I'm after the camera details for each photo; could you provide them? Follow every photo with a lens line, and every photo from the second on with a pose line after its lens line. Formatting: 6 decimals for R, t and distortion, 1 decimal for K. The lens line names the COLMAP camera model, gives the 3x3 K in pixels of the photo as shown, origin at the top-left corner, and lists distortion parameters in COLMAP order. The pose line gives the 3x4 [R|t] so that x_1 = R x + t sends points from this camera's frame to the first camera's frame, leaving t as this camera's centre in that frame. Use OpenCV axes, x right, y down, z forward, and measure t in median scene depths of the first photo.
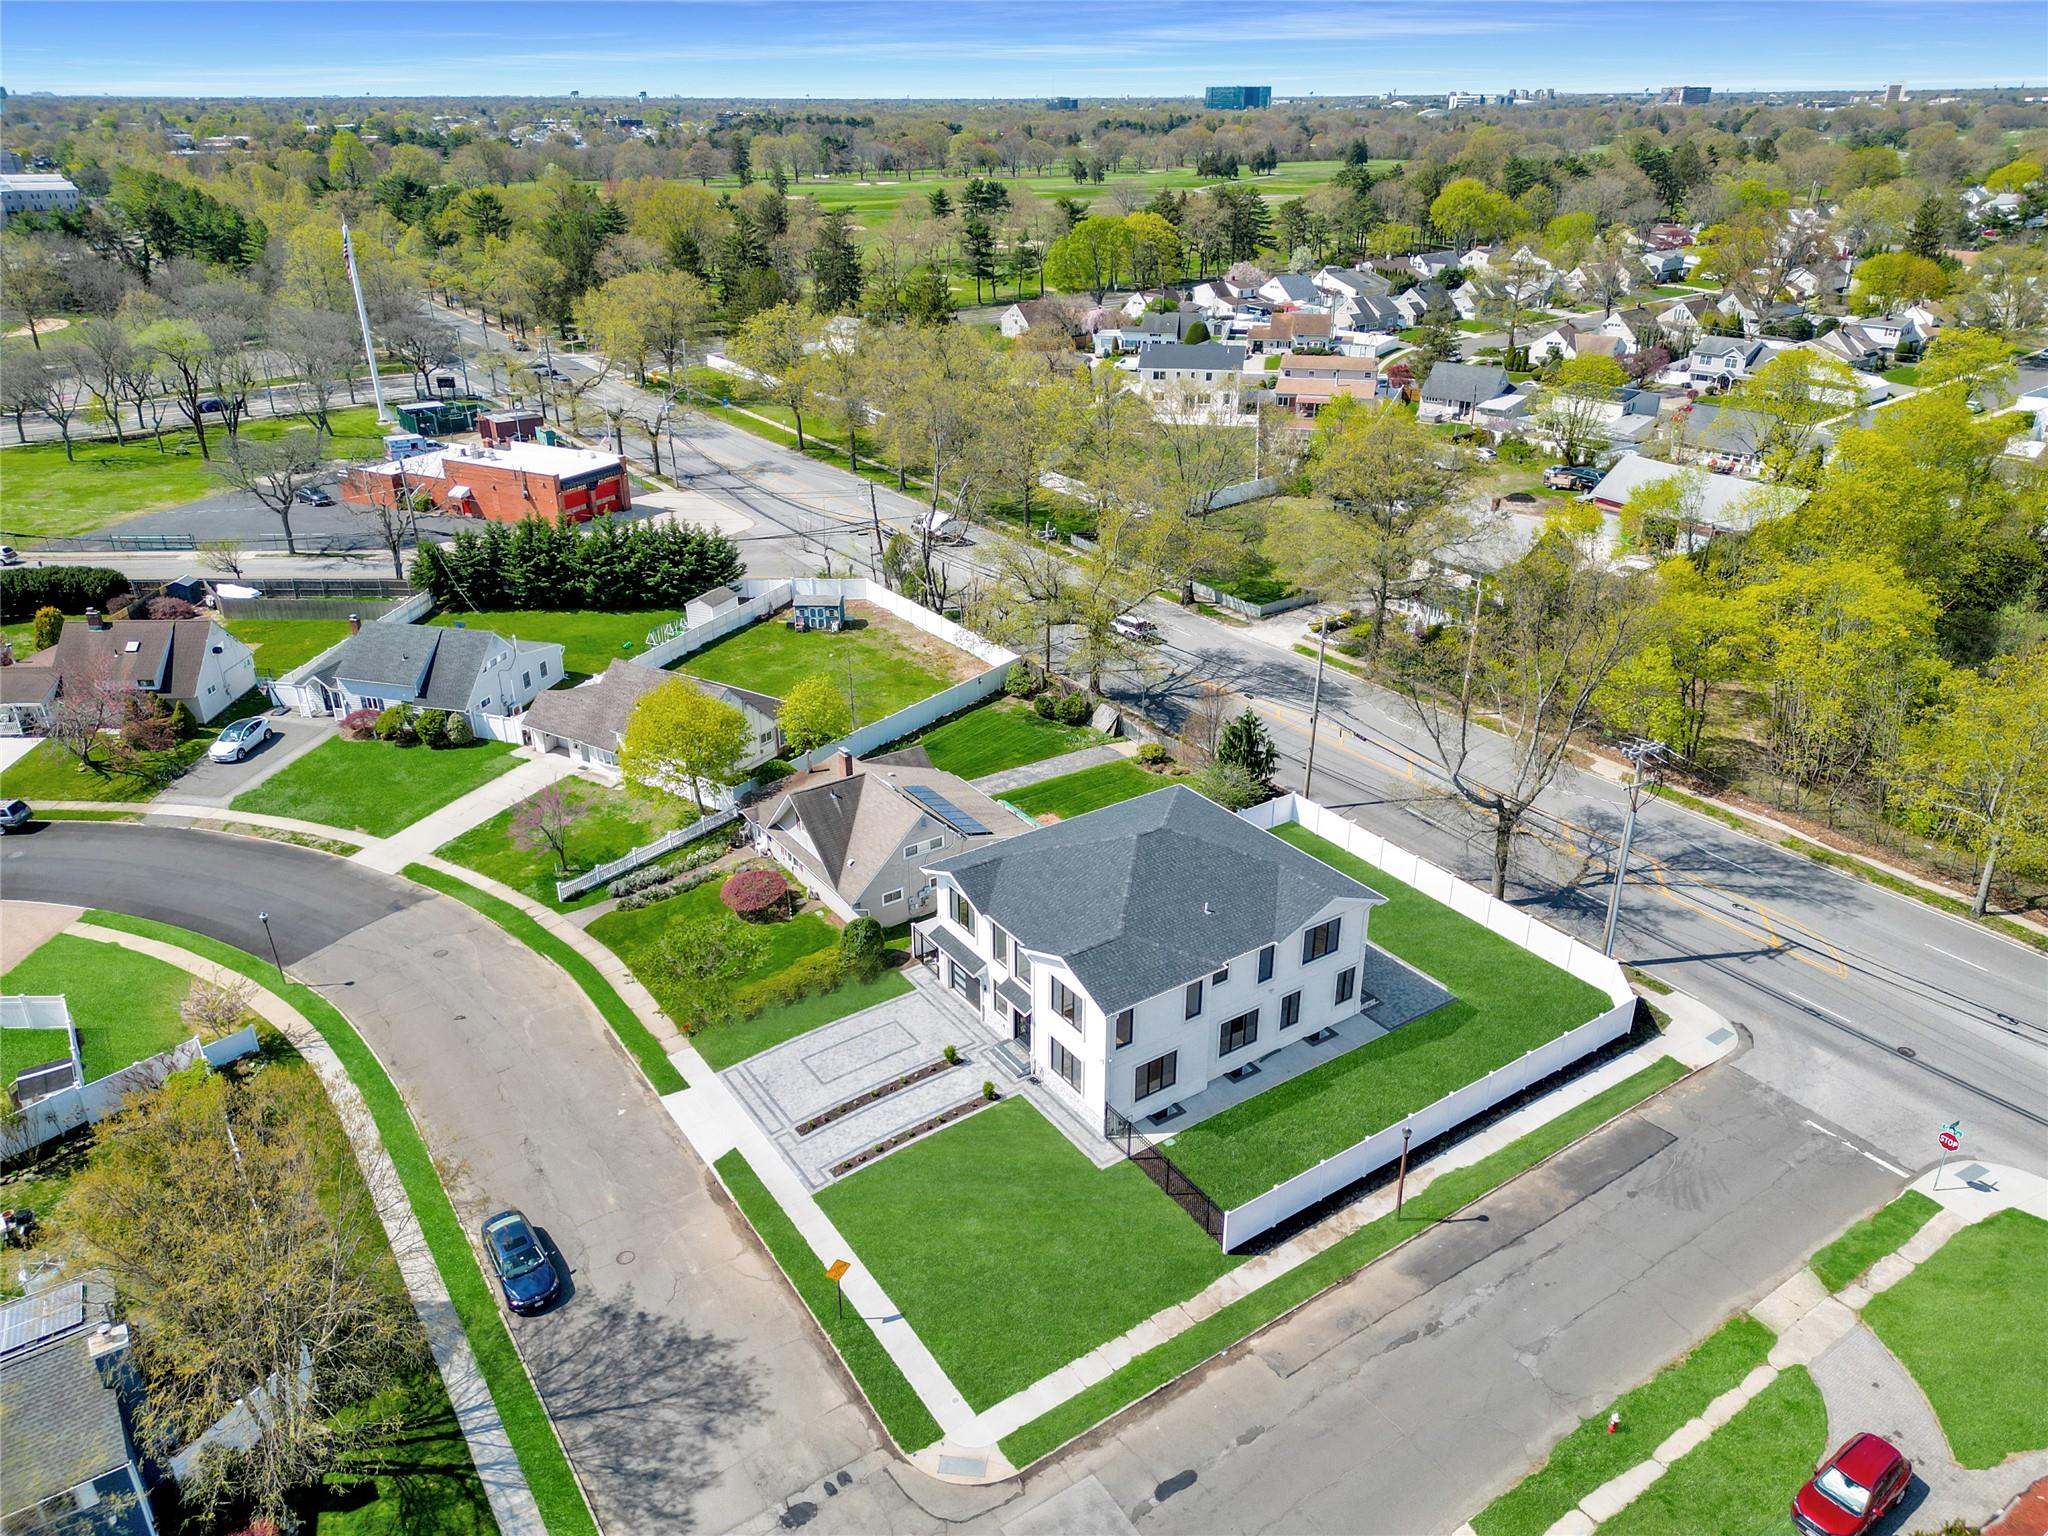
lens RADIAL K [[1413.7, 0, 1039.4], [0, 1413.7, 778.2], [0, 0, 1]] dist [0.102469, -0.133441]
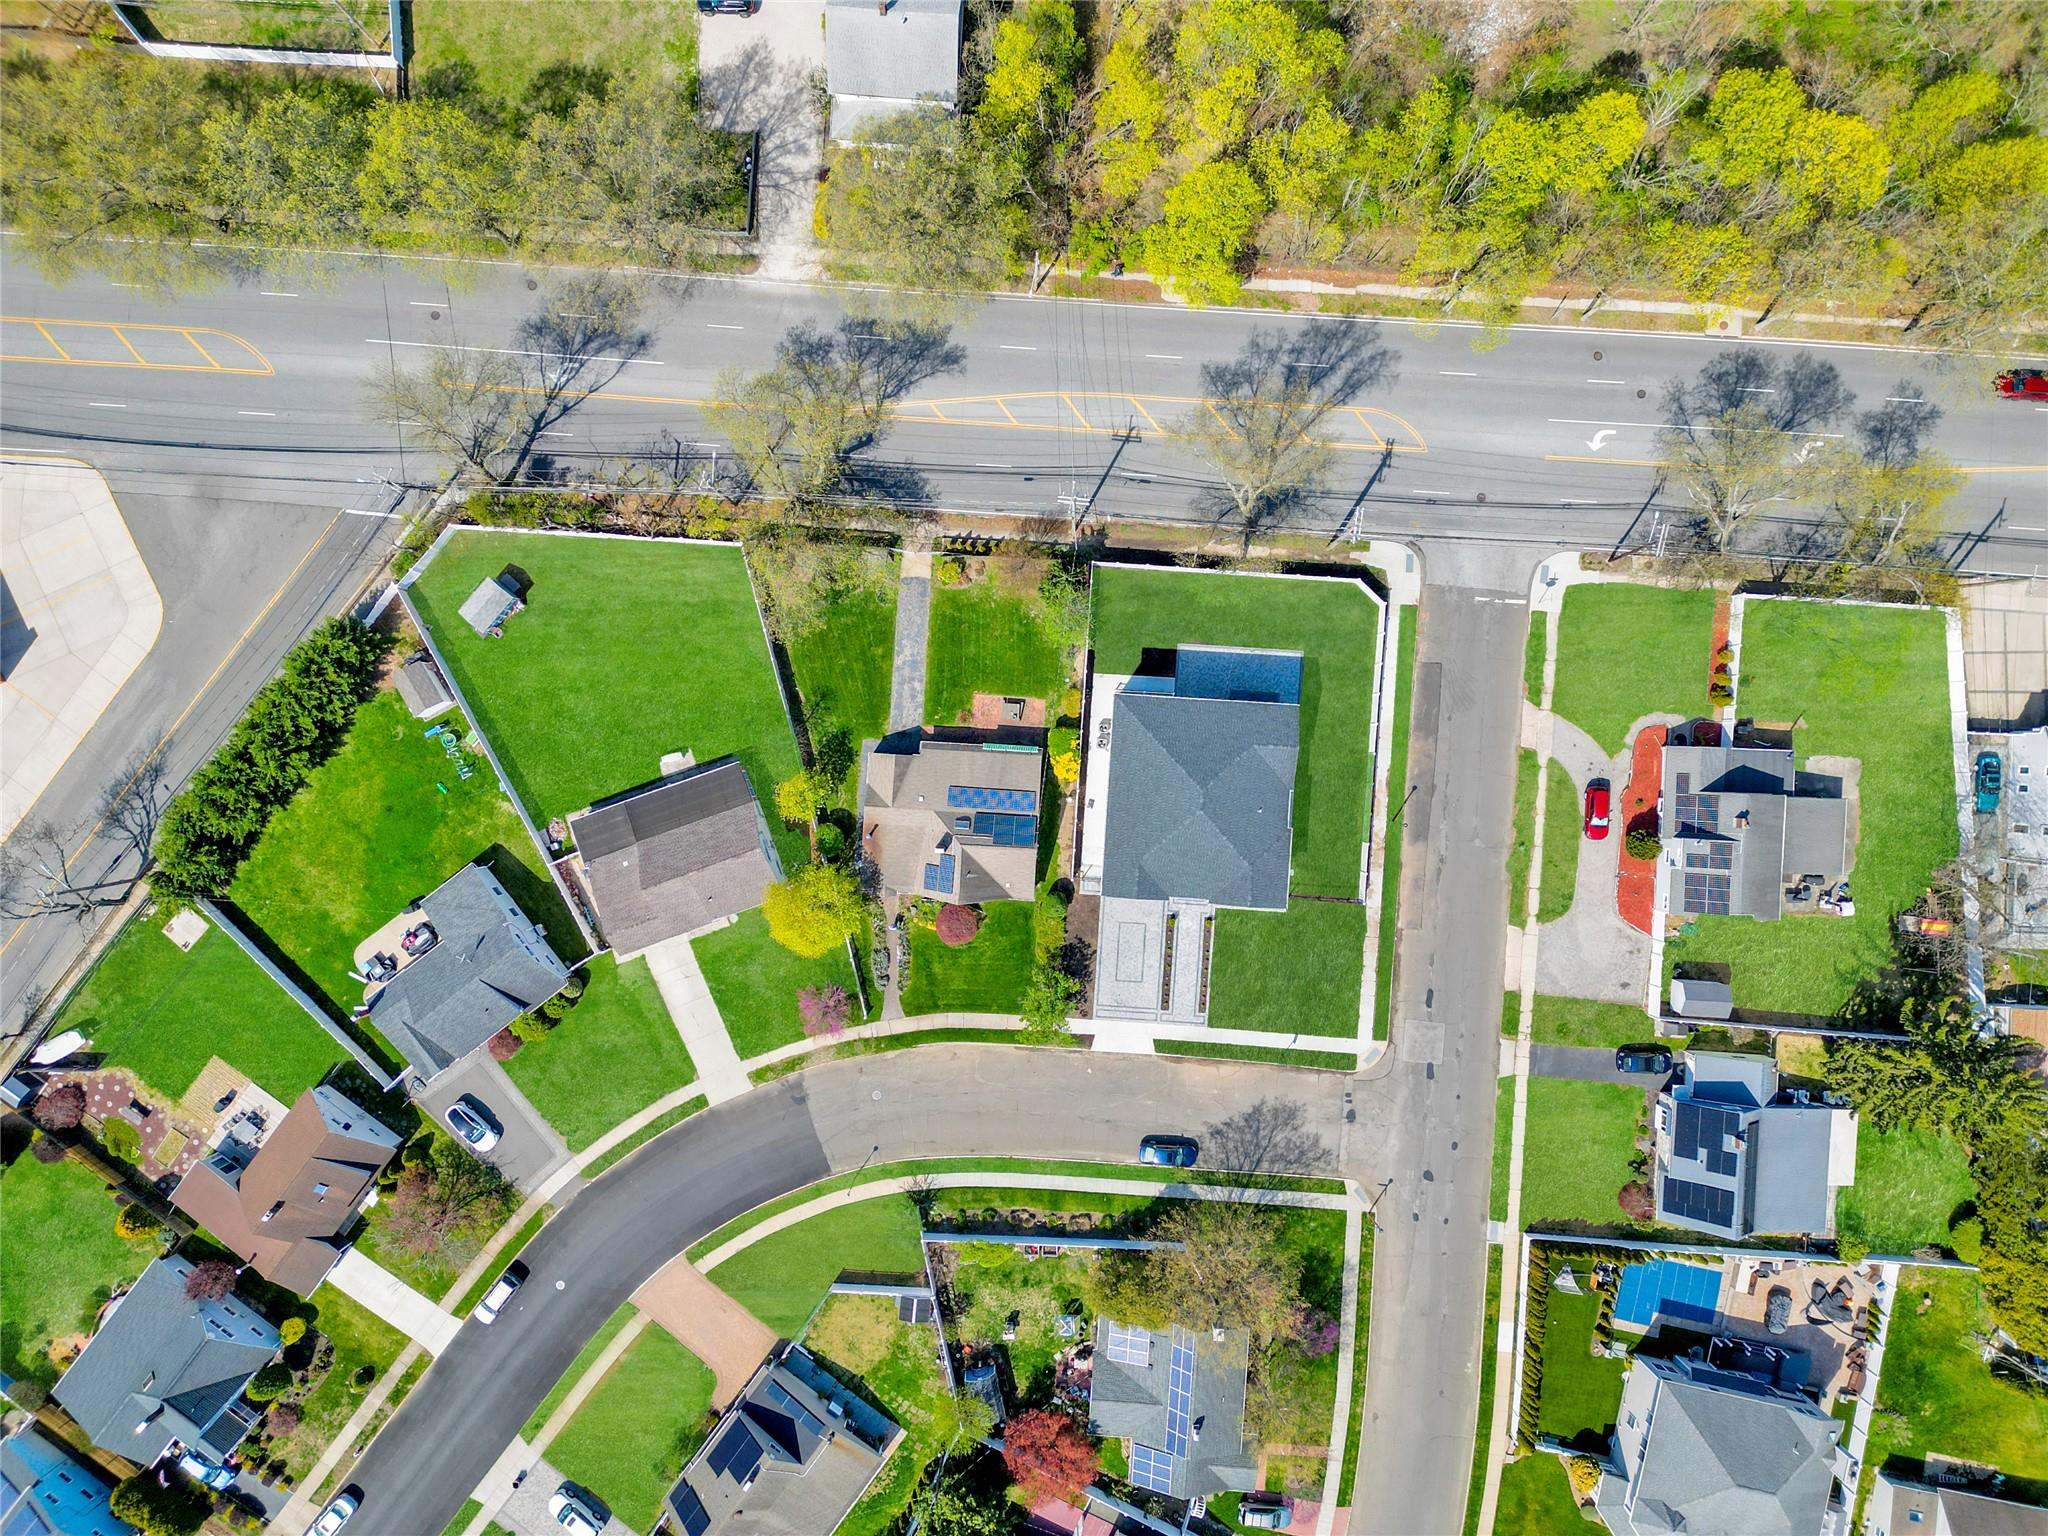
lens RADIAL K [[1426.9, 0, 1030.8], [0, 1426.9, 760.9], [0, 0, 1]] dist [0.079951, -0.070168]
pose [[0.620565, -0.784148, -0.003186, -0.005937], [0.340013, 0.265417, 0.902189, -1.526284], [-0.706604, -0.560950, 0.431329, 0.422556]]
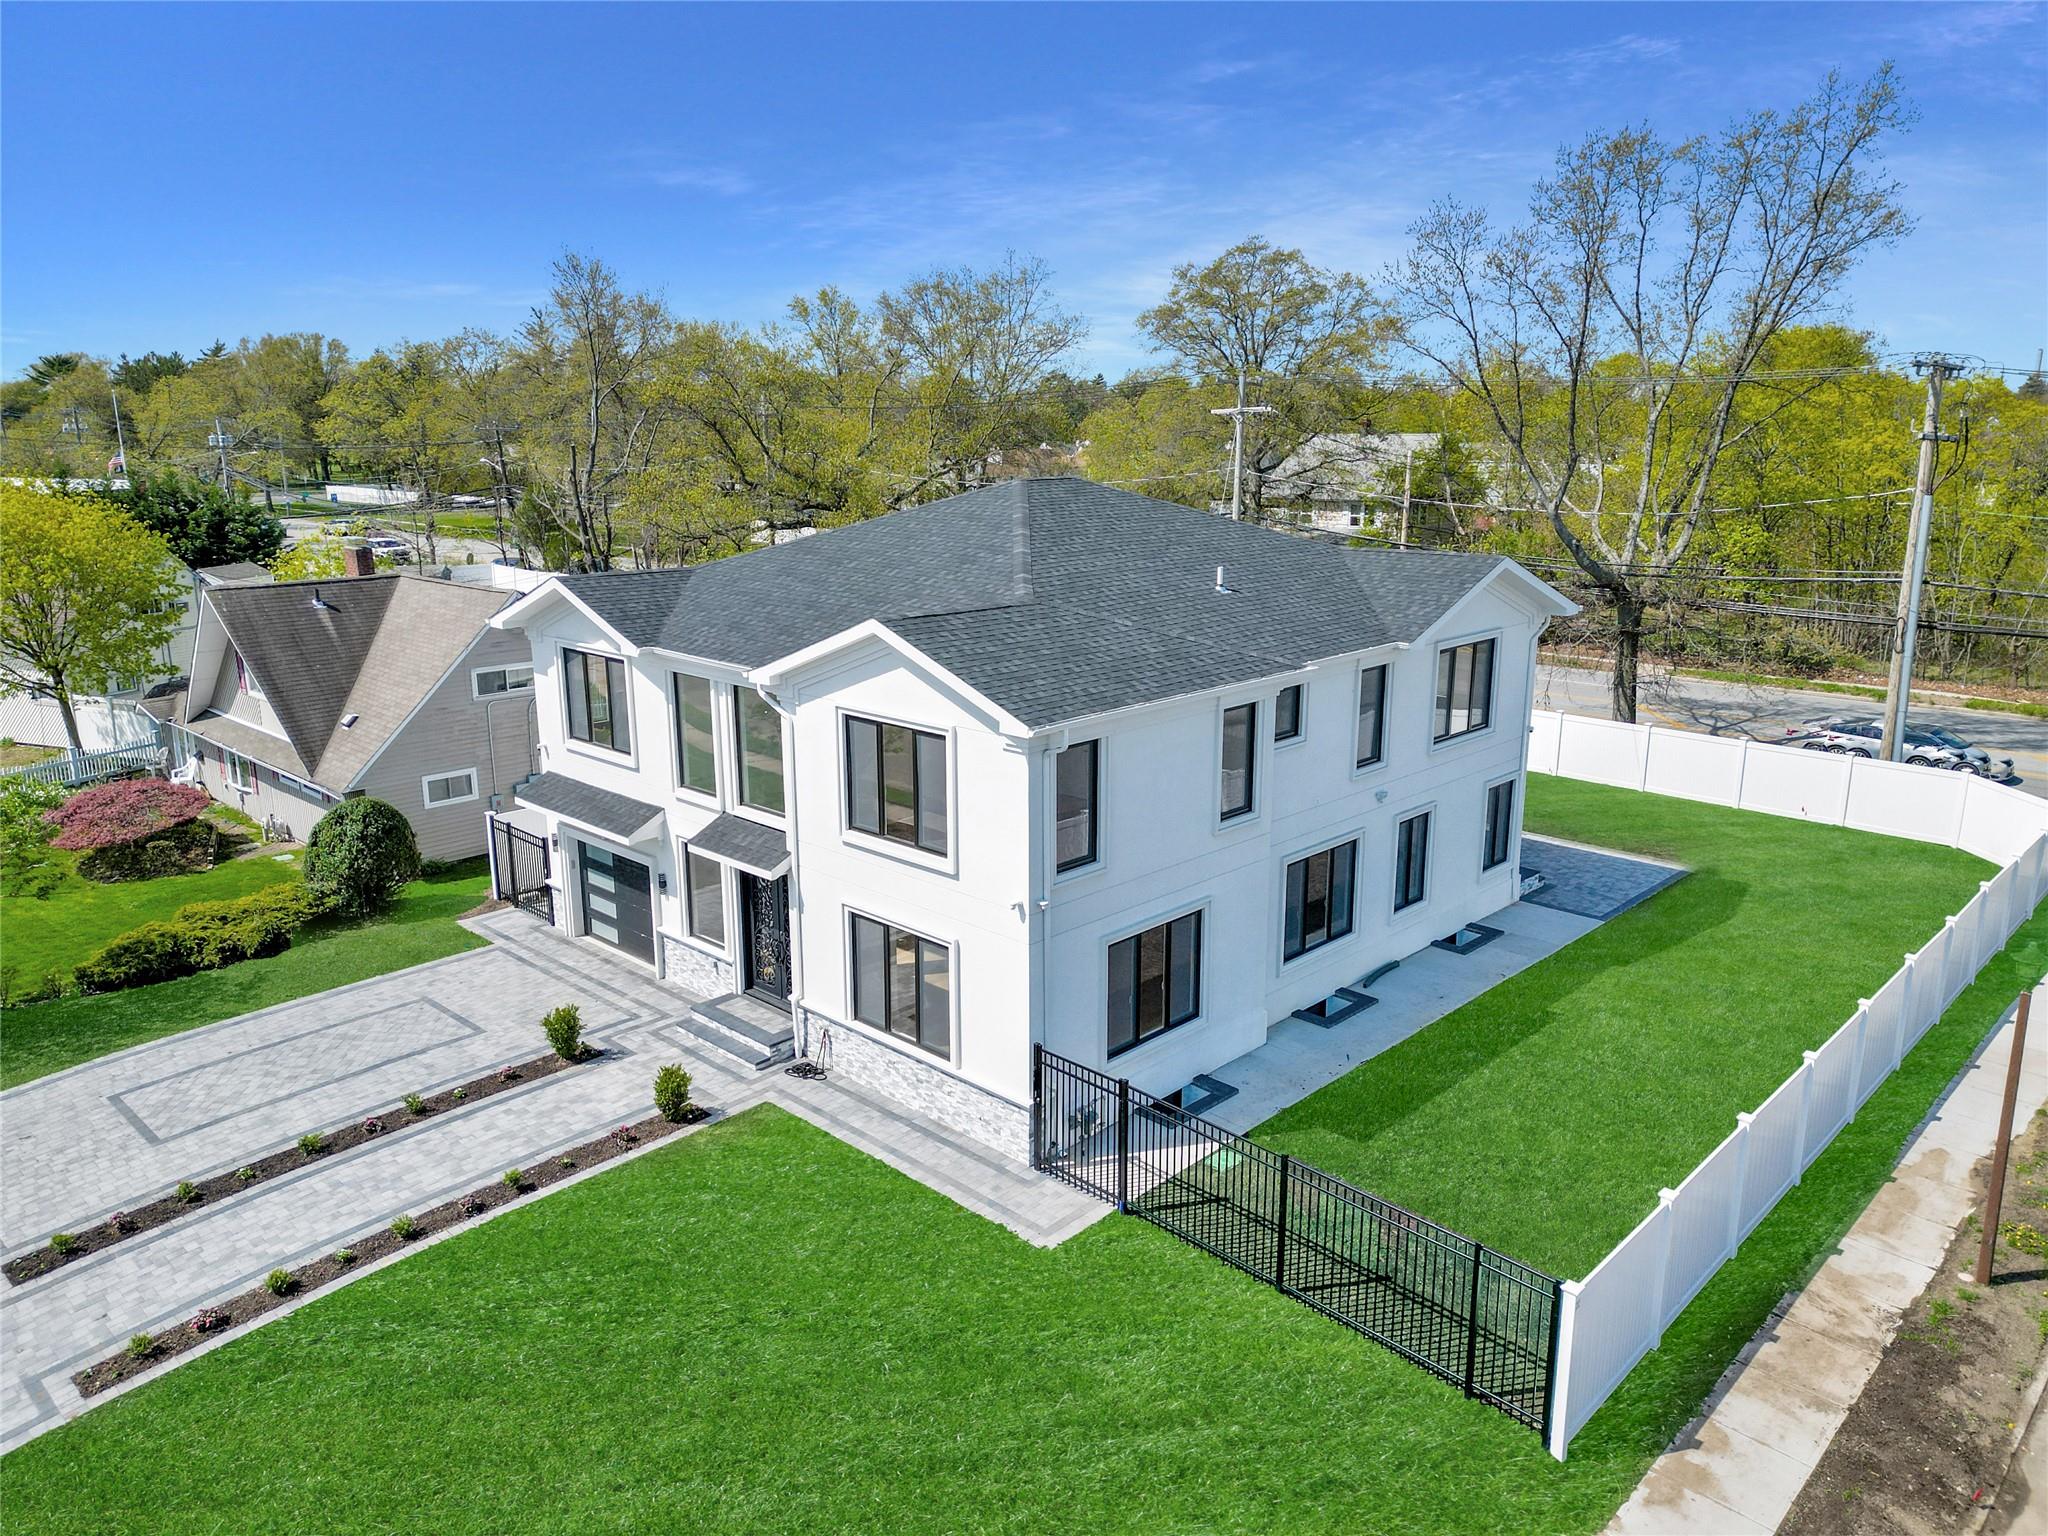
lens RADIAL K [[1424.0, 0, 1036.2], [0, 1424.0, 765.4], [0, 0, 1]] dist [0.085467, -0.088966]
pose [[0.979740, -0.047873, 0.194466, -0.012460], [0.086939, 0.976413, -0.197636, 0.200880], [-0.180417, 0.210539, 0.960793, 0.583162]]
